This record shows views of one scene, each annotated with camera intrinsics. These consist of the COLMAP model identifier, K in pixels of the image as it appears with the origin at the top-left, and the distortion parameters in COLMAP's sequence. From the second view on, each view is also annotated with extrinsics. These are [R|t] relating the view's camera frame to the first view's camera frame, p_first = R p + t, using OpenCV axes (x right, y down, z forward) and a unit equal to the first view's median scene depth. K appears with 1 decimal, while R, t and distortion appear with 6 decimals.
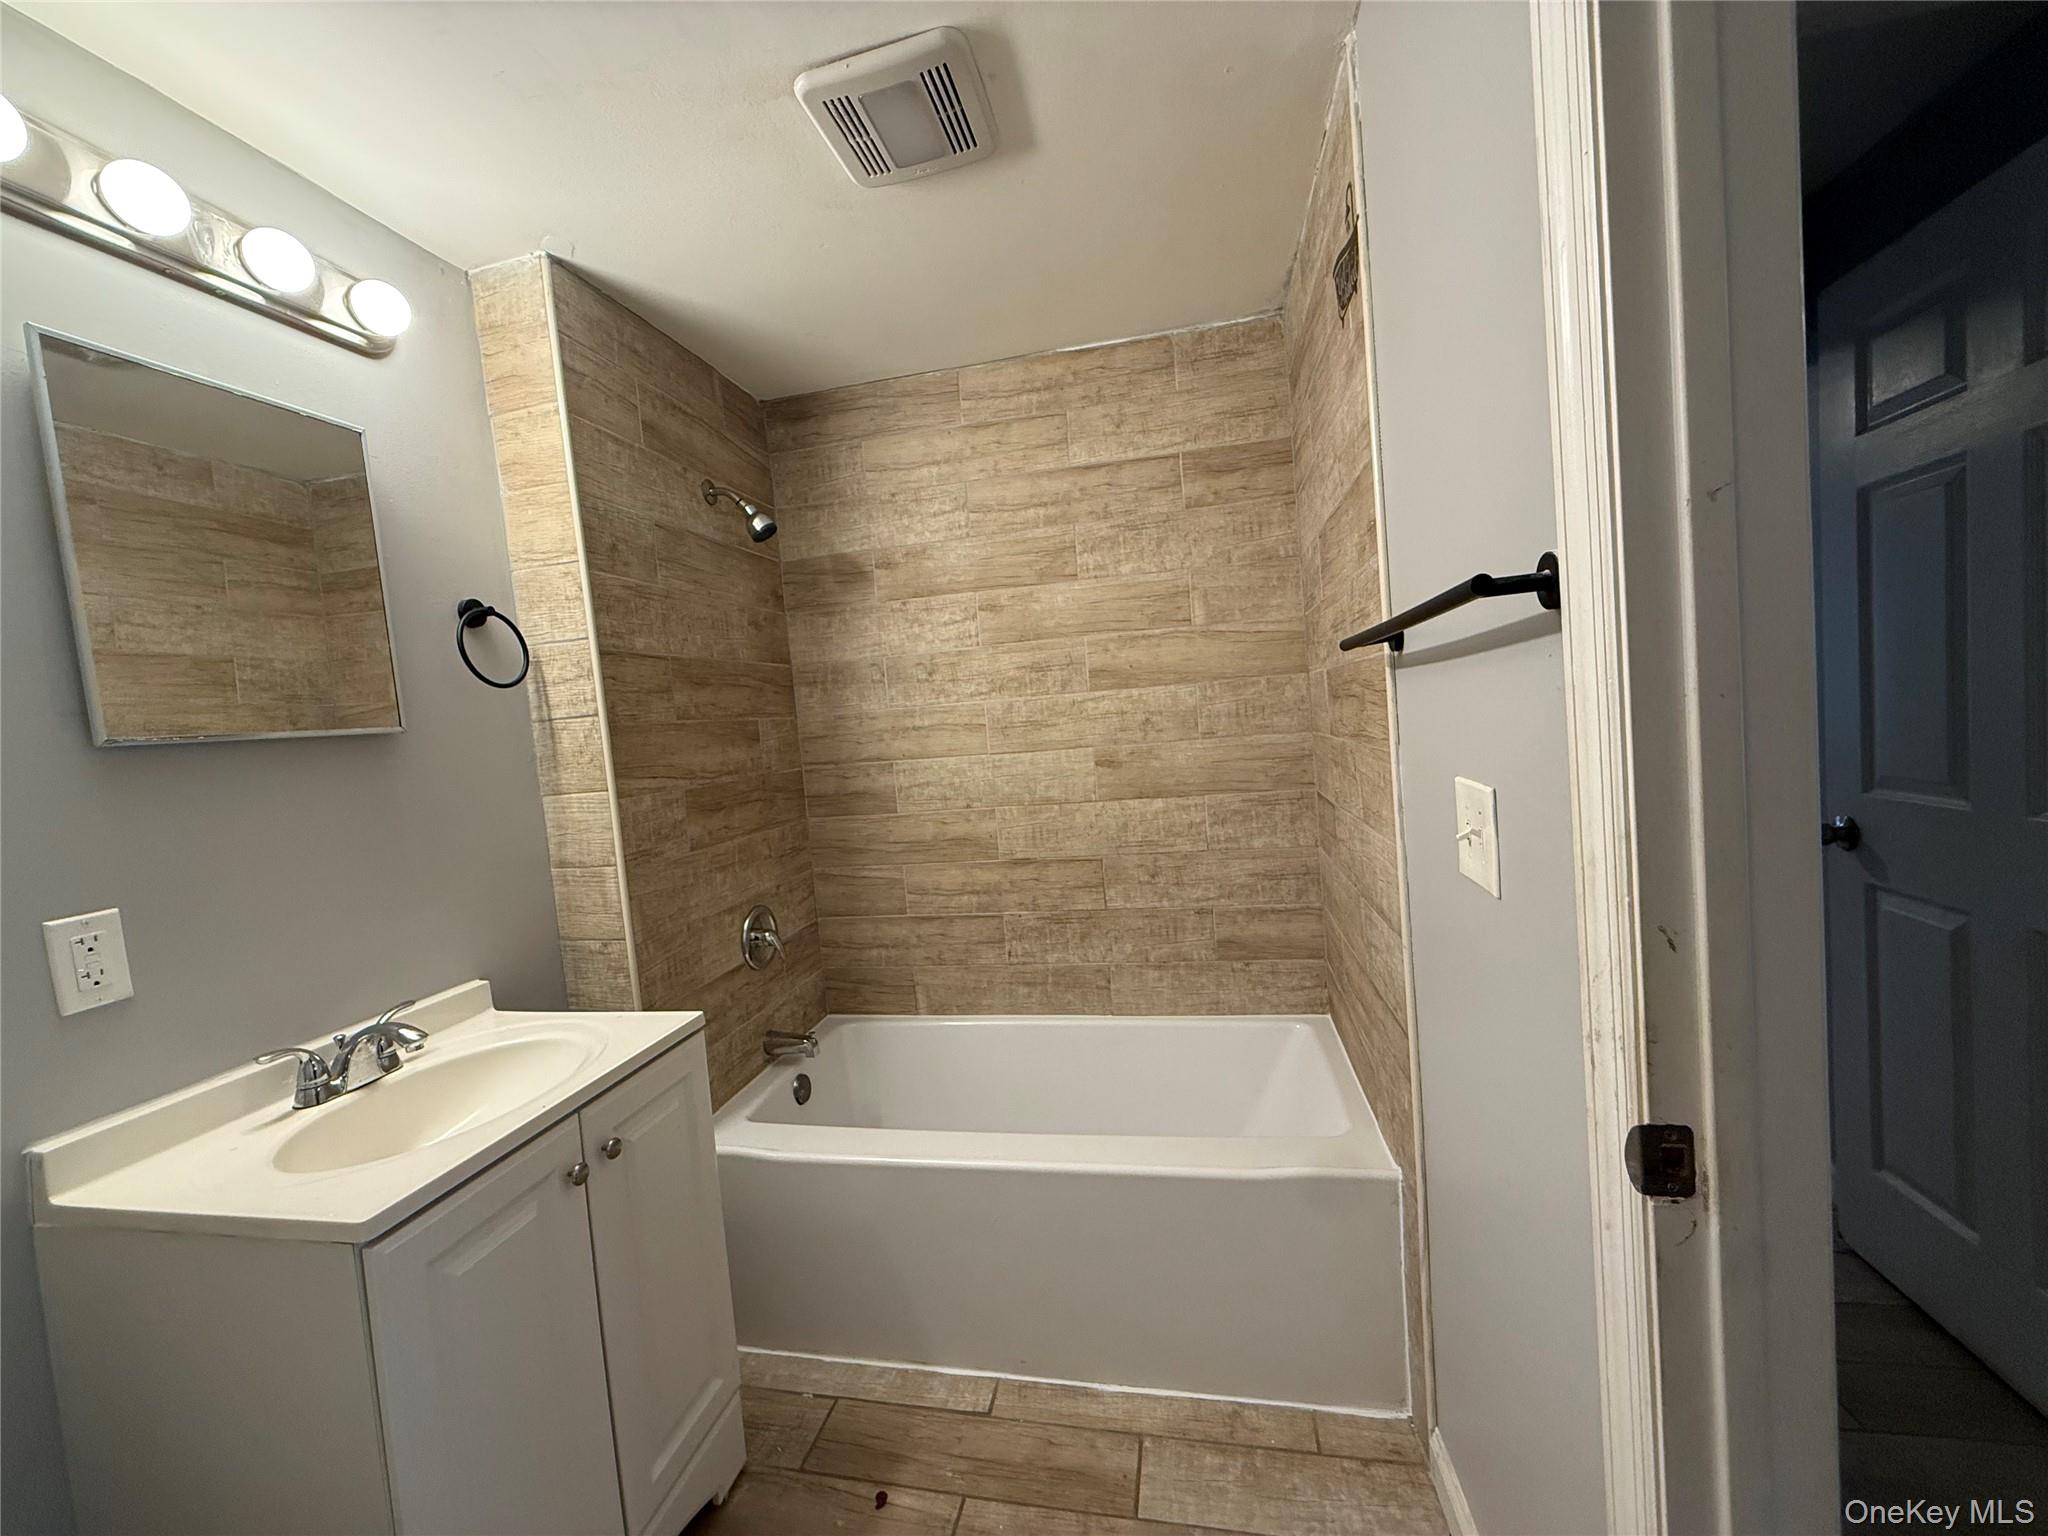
lens RADIAL K [[818.2, 0, 1021.6], [0, 818.2, 771.9], [0, 0, 1]] dist [0.001208, -0.000050]
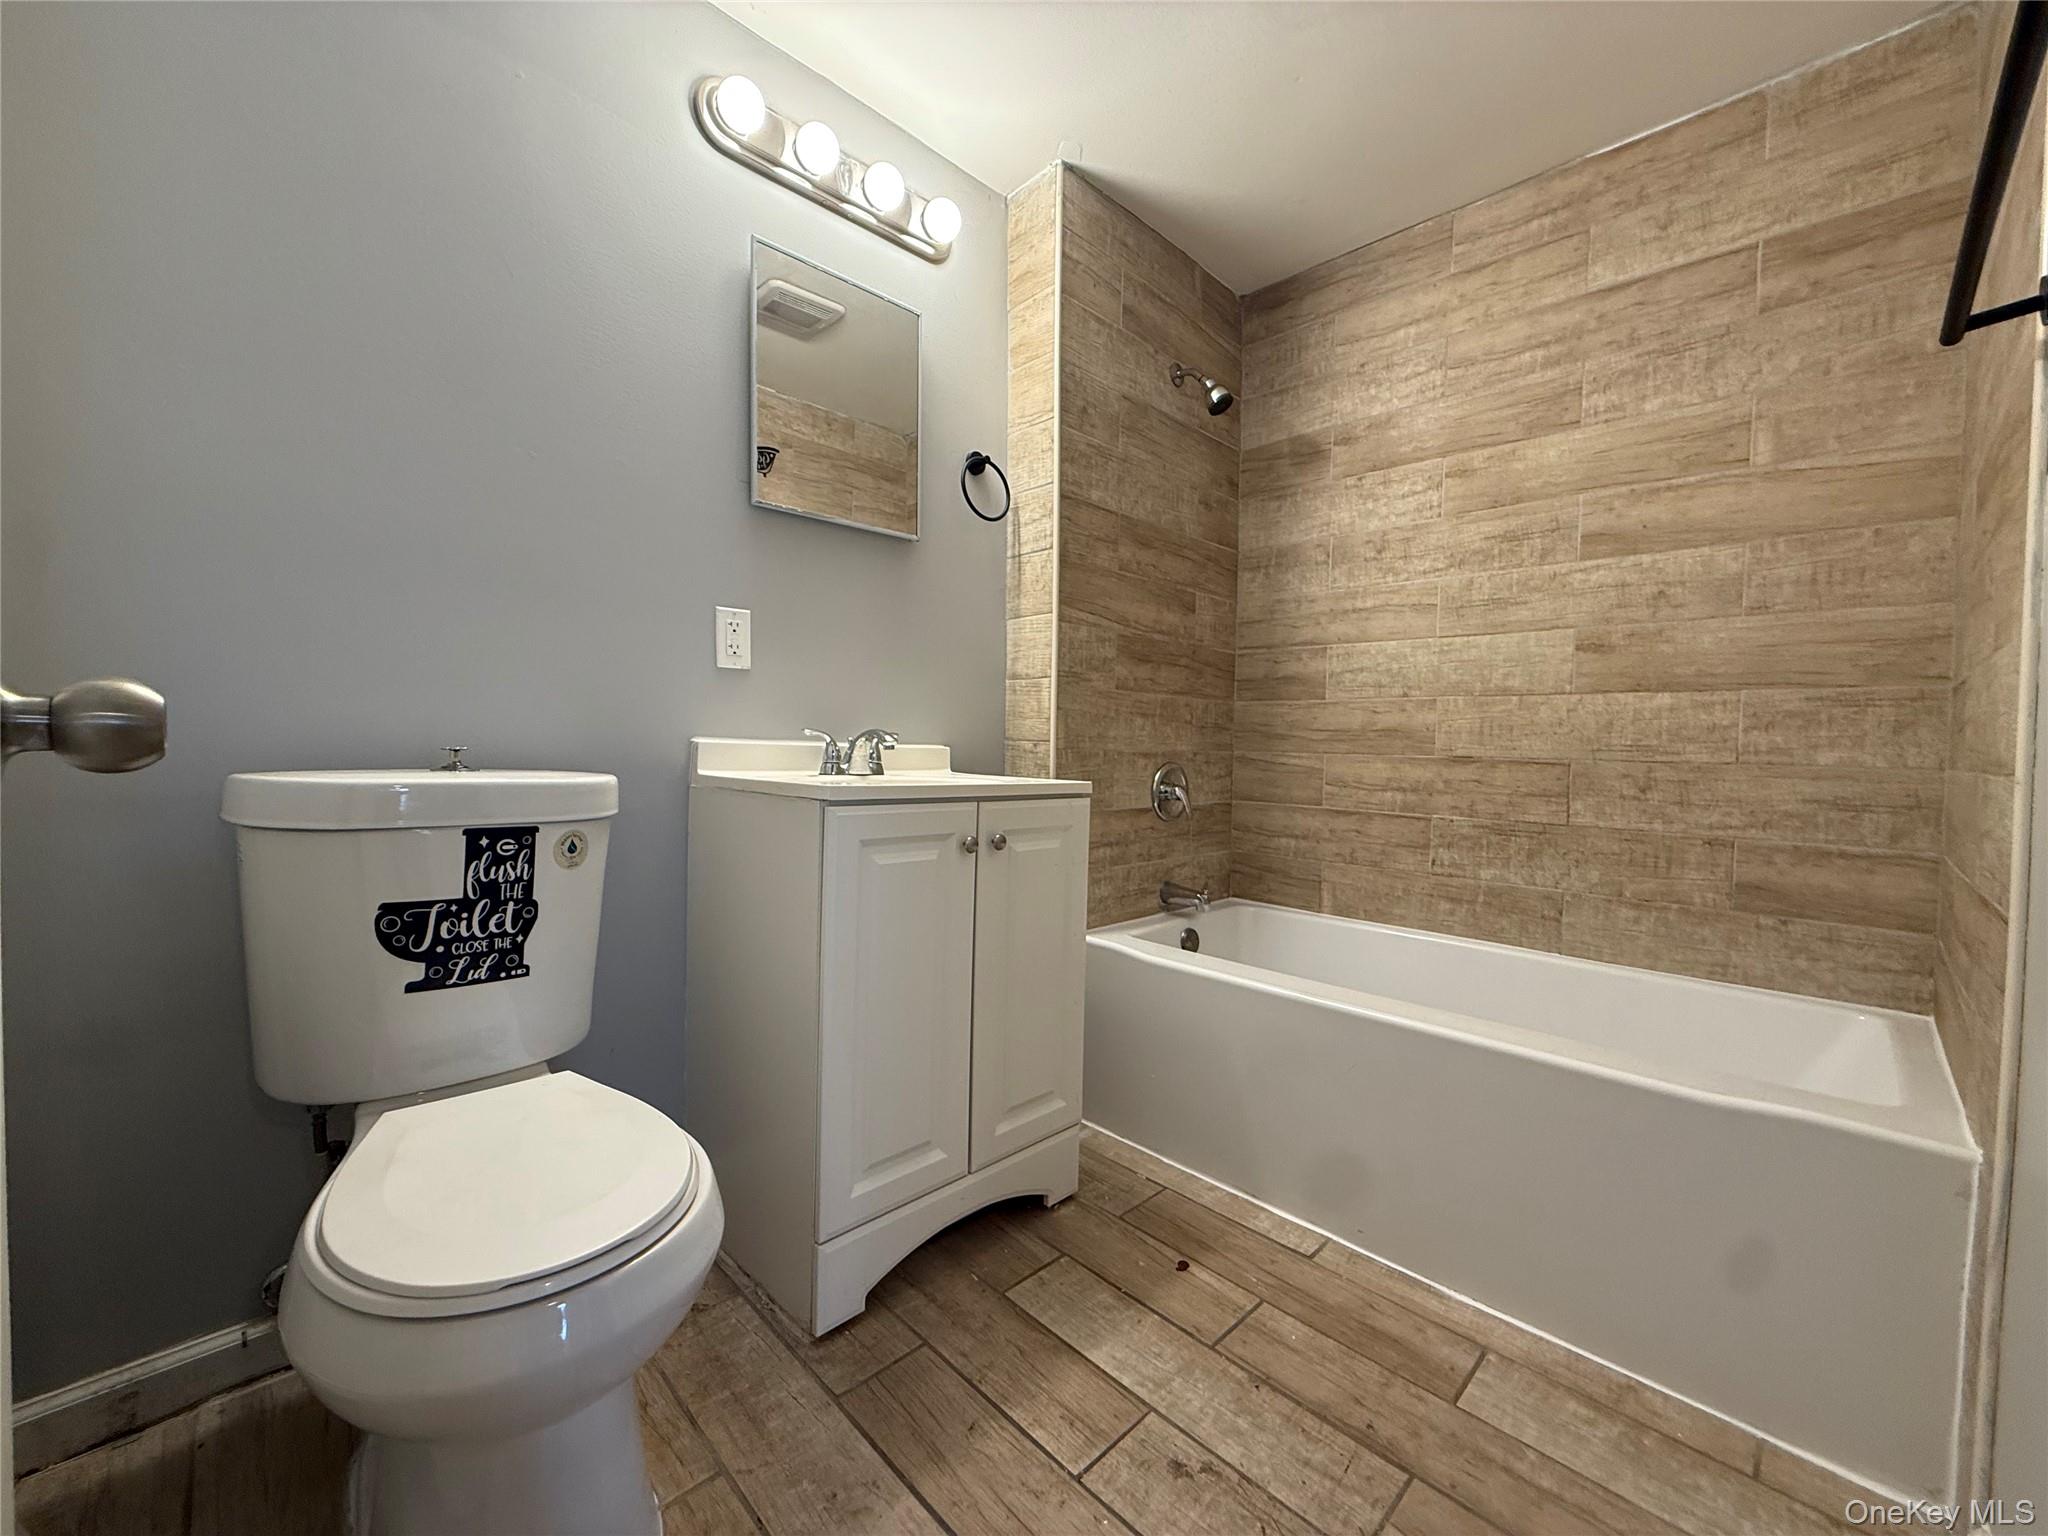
lens RADIAL K [[818.2, 0, 1014.4], [0, 818.2, 768.7], [0, 0, 1]] dist [0.001208, -0.000050]
pose [[0.828733, 0.115371, -0.547623, 0.092396], [-0.122473, 0.992189, 0.023689, 0.171853], [0.546078, 0.047438, 0.836390, -0.004471]]
